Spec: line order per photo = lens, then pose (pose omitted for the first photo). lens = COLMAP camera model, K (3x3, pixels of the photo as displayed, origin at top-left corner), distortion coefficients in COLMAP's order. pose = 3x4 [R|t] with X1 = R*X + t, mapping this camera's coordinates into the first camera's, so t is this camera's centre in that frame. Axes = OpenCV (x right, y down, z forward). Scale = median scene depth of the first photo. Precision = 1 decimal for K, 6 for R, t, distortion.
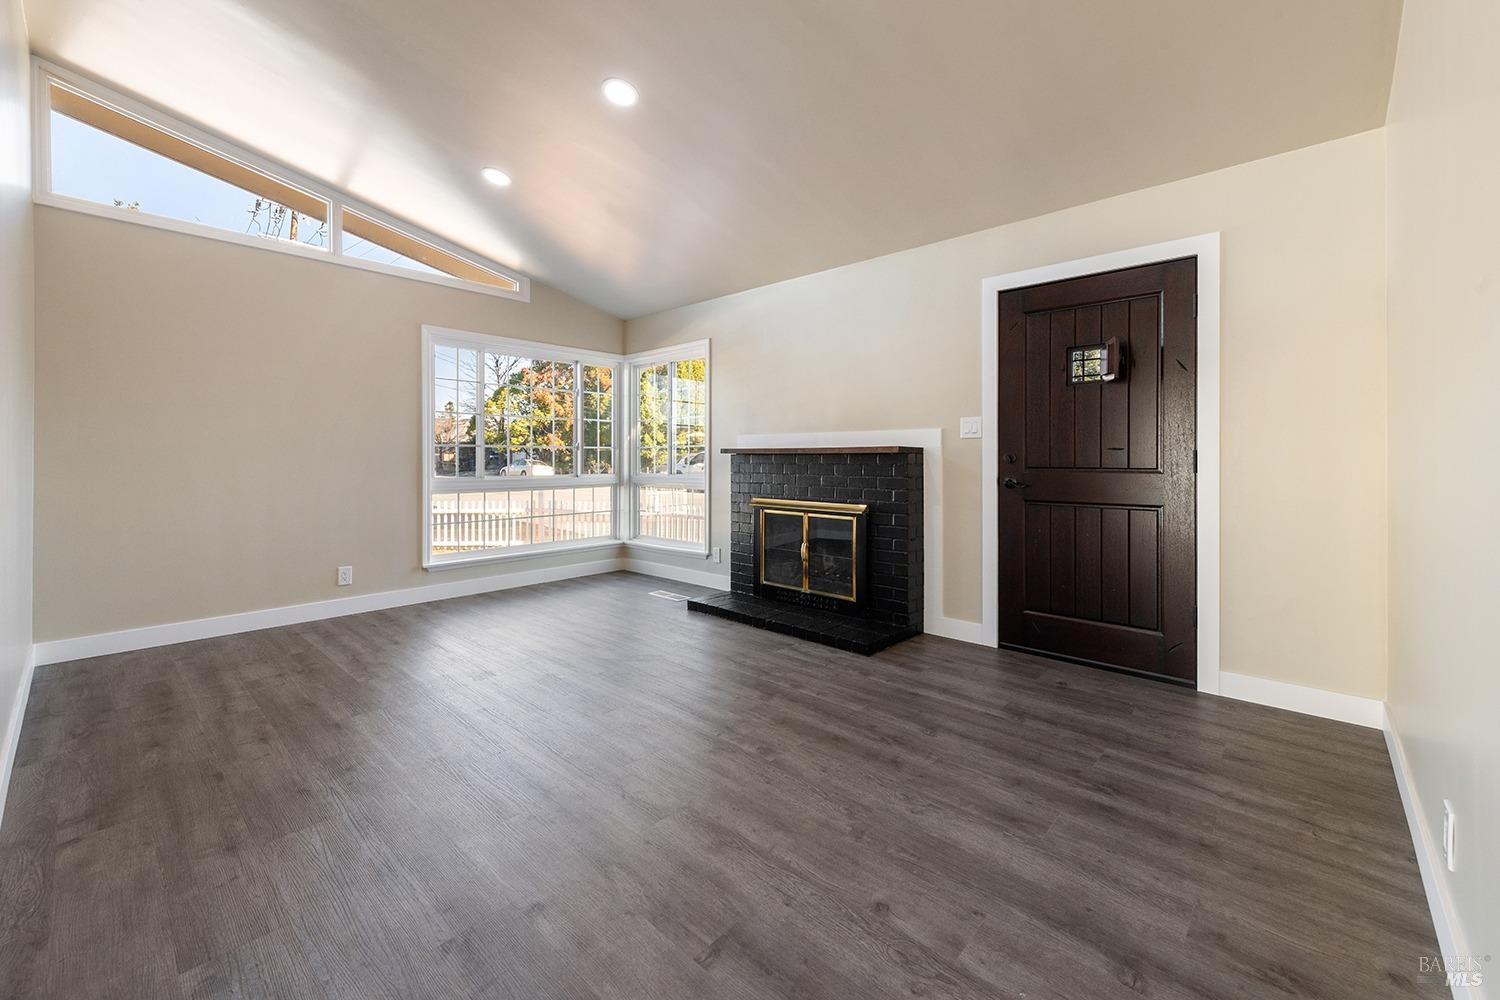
lens RADIAL K [[610.4, 0, 755.4], [0, 610.4, 458.8], [0, 0, 1]] dist [0.015591, -0.000004]
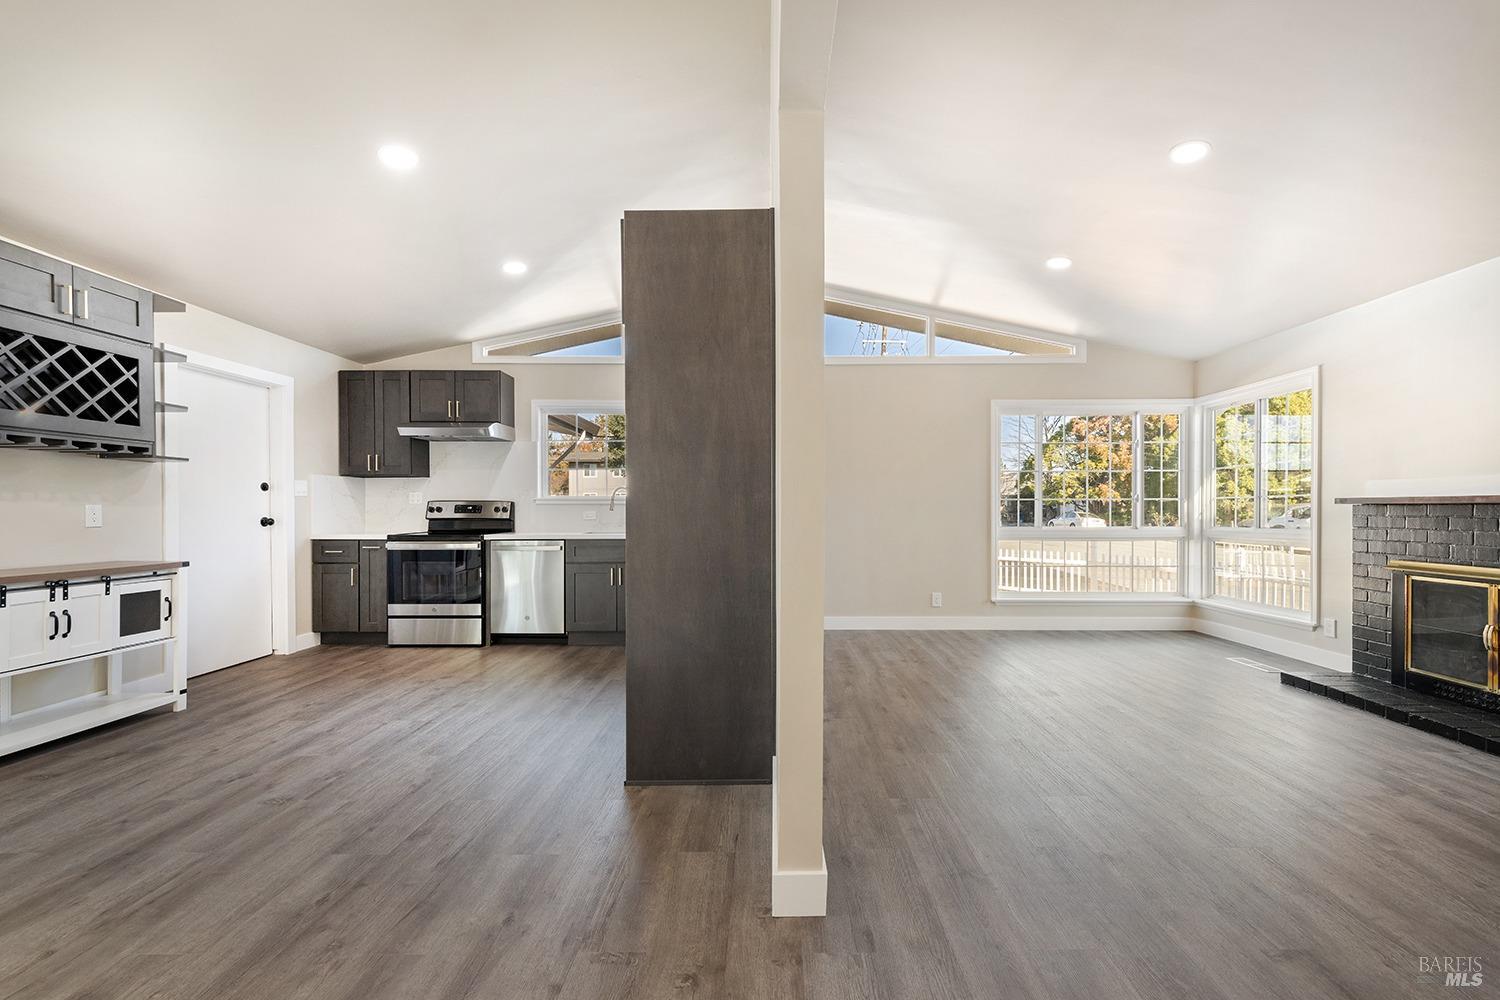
lens RADIAL K [[596.4, 0, 755.7], [0, 596.4, 514.3], [0, 0, 1]] dist [0.000024, -0.000332]
pose [[0.660604, 0.003270, -0.750727, 0.031167], [0.000961, 0.999986, 0.005201, 0.000336], [0.750734, -0.004157, 0.660592, -0.122365]]
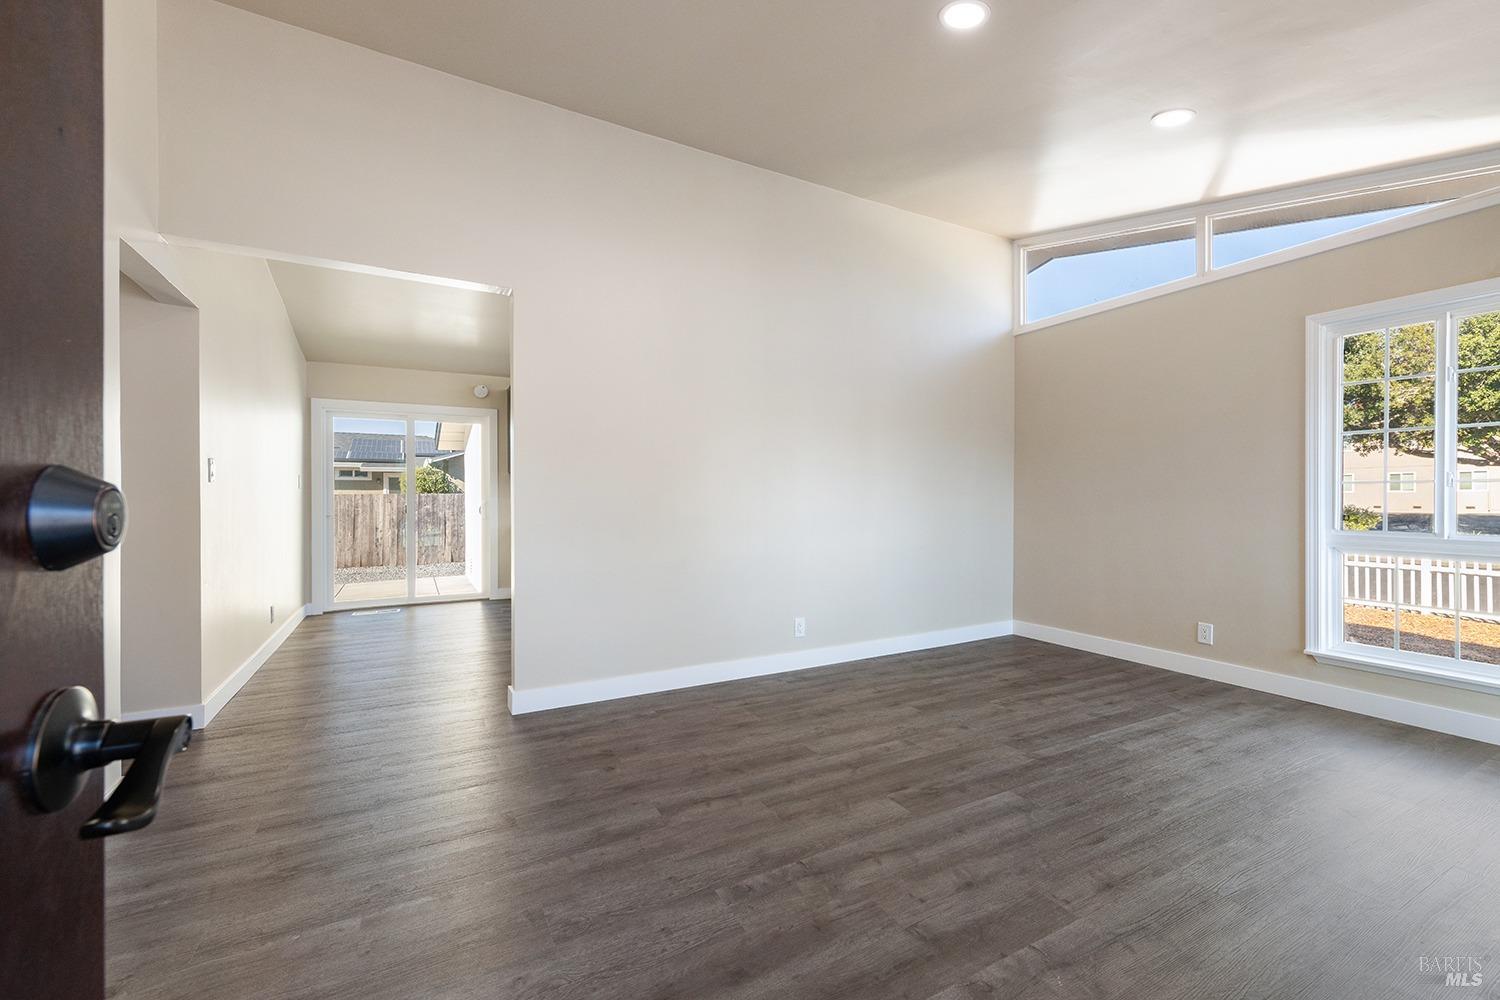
lens RADIAL K [[612.4, 0, 750.0], [0, 612.4, 500.0], [0, 0, 1]] dist [0.015304, -0.000007]
pose [[-0.325001, 0.003642, -0.945707, 0.361442], [-0.001427, 0.999990, 0.004341, -0.005198], [0.945713, 0.002760, -0.324992, 0.620904]]
